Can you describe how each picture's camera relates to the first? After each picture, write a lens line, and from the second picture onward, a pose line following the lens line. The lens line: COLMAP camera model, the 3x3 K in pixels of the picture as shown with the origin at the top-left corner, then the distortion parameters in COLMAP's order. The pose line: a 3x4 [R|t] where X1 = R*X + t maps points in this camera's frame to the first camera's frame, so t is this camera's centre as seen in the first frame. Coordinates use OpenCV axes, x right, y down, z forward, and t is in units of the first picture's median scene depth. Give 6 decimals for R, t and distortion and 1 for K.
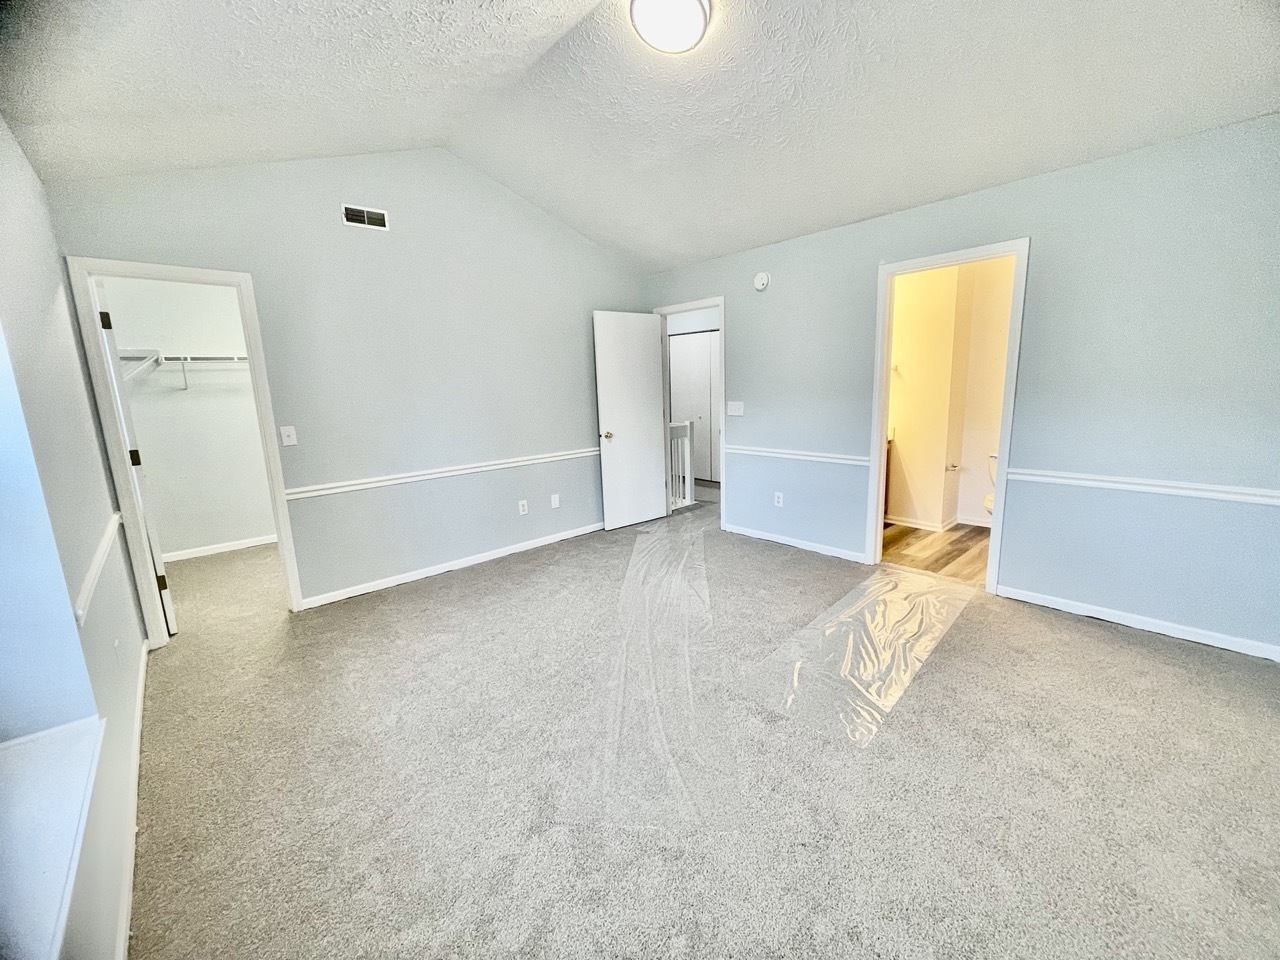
lens RADIAL K [[513.7, 0, 640.0], [0, 513.7, 480.0], [0, 0, 1]] dist [-0.000921, -0.000207]
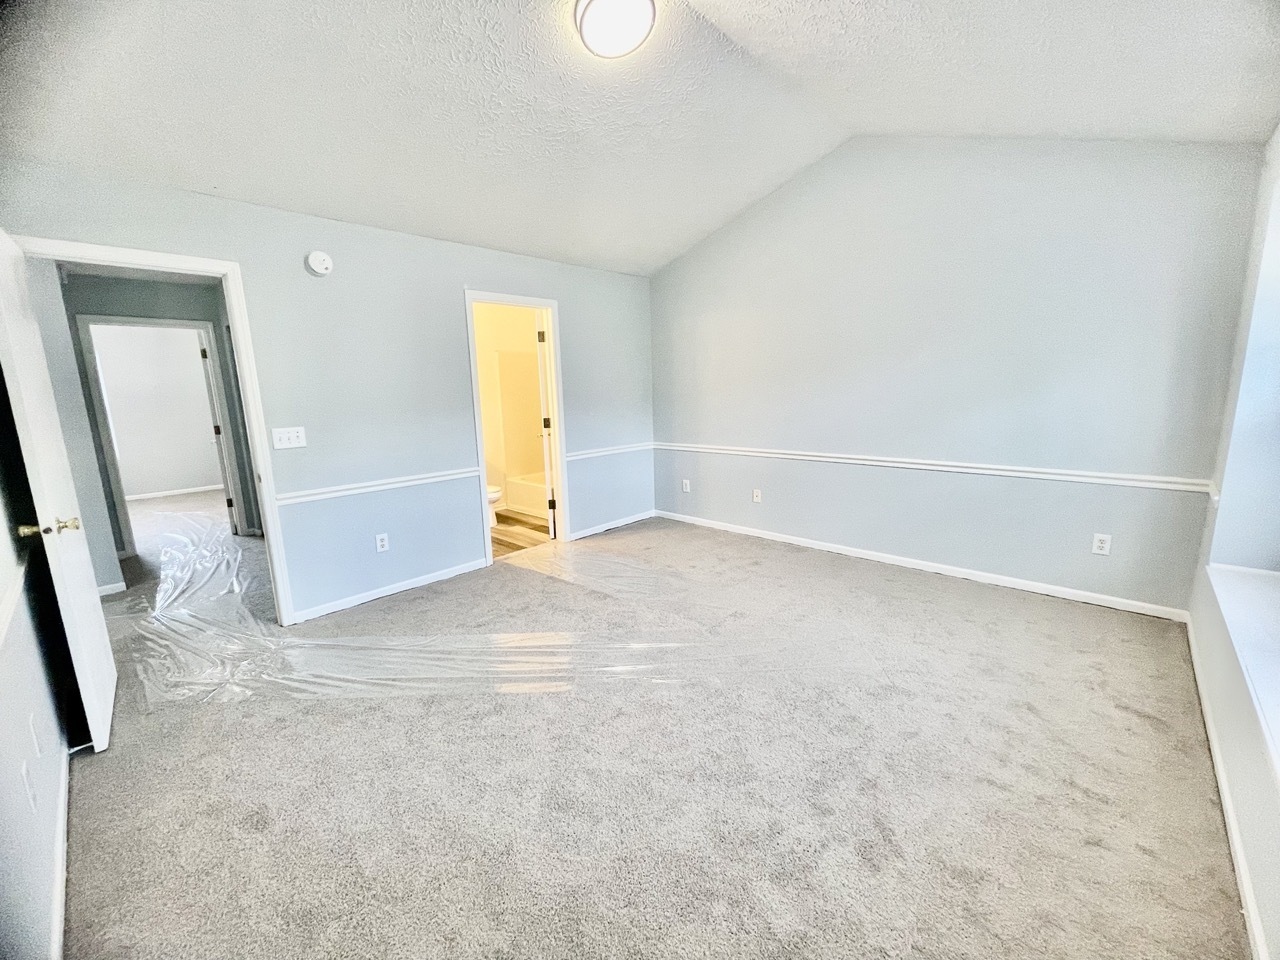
lens RADIAL K [[513.7, 0, 640.0], [0, 513.7, 480.0], [0, 0, 1]] dist [-0.000921, -0.000207]
pose [[-0.082276, -0.141753, 0.986477, -0.646708], [0.213045, 0.964450, 0.156357, -0.114832], [-0.973572, 0.223028, -0.049151, 0.738853]]
